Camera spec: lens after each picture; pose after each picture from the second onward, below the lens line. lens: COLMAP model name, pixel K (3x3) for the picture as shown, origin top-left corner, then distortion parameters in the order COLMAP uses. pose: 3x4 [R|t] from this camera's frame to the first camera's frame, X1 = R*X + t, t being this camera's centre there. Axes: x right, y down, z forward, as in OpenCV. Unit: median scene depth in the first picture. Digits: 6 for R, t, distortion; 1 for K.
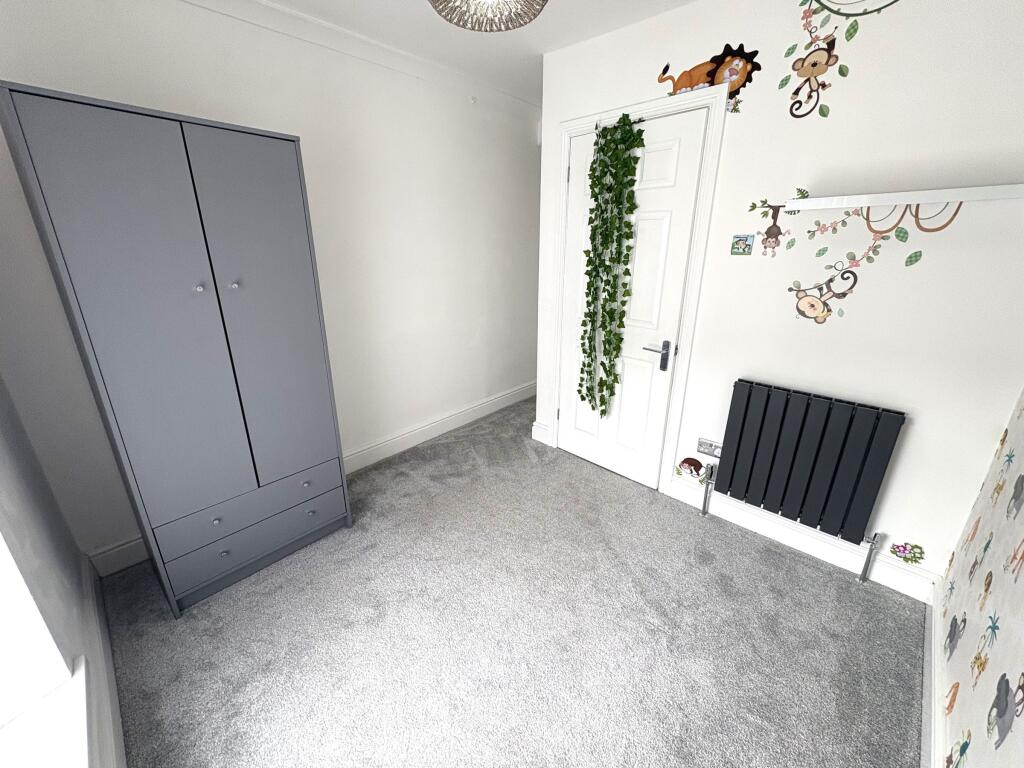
lens RADIAL K [[406.4, 0, 511.8], [0, 406.4, 382.6], [0, 0, 1]] dist [-0.006856, 0.001717]
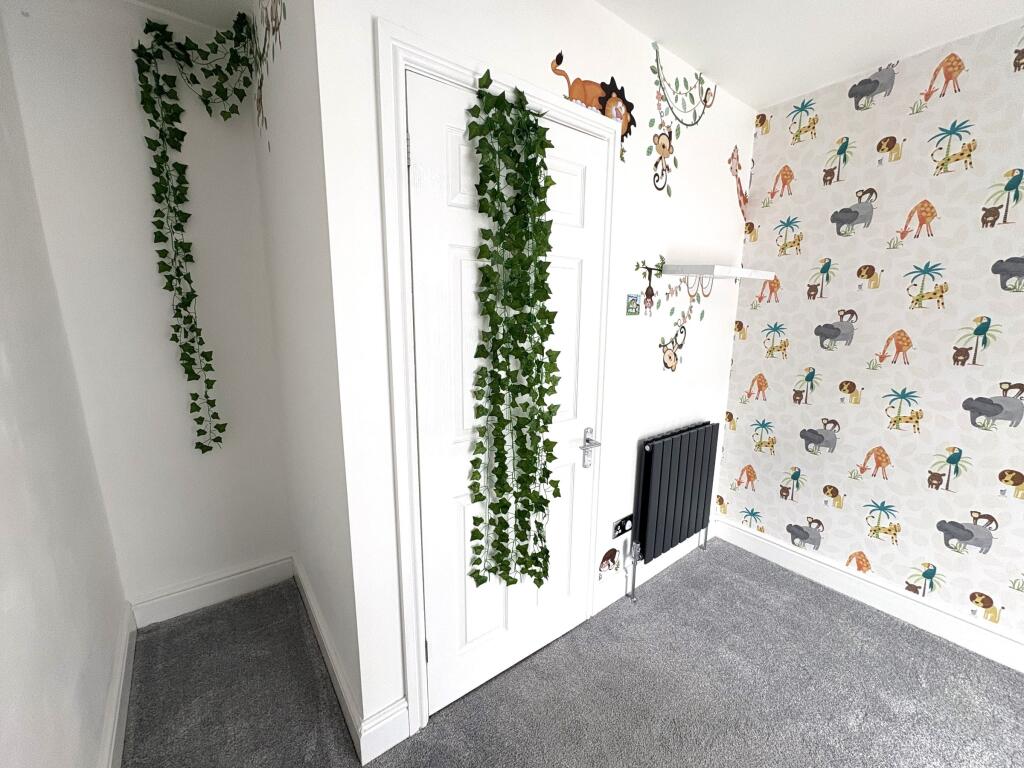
lens RADIAL K [[406.4, 0, 510.8], [0, 406.4, 379.8], [0, 0, 1]] dist [-0.006856, 0.001717]
pose [[0.161145, -0.173669, 0.971530, -0.435939], [0.304222, 0.945202, 0.118502, -0.394467], [-0.938872, 0.276465, 0.205148, 1.184827]]
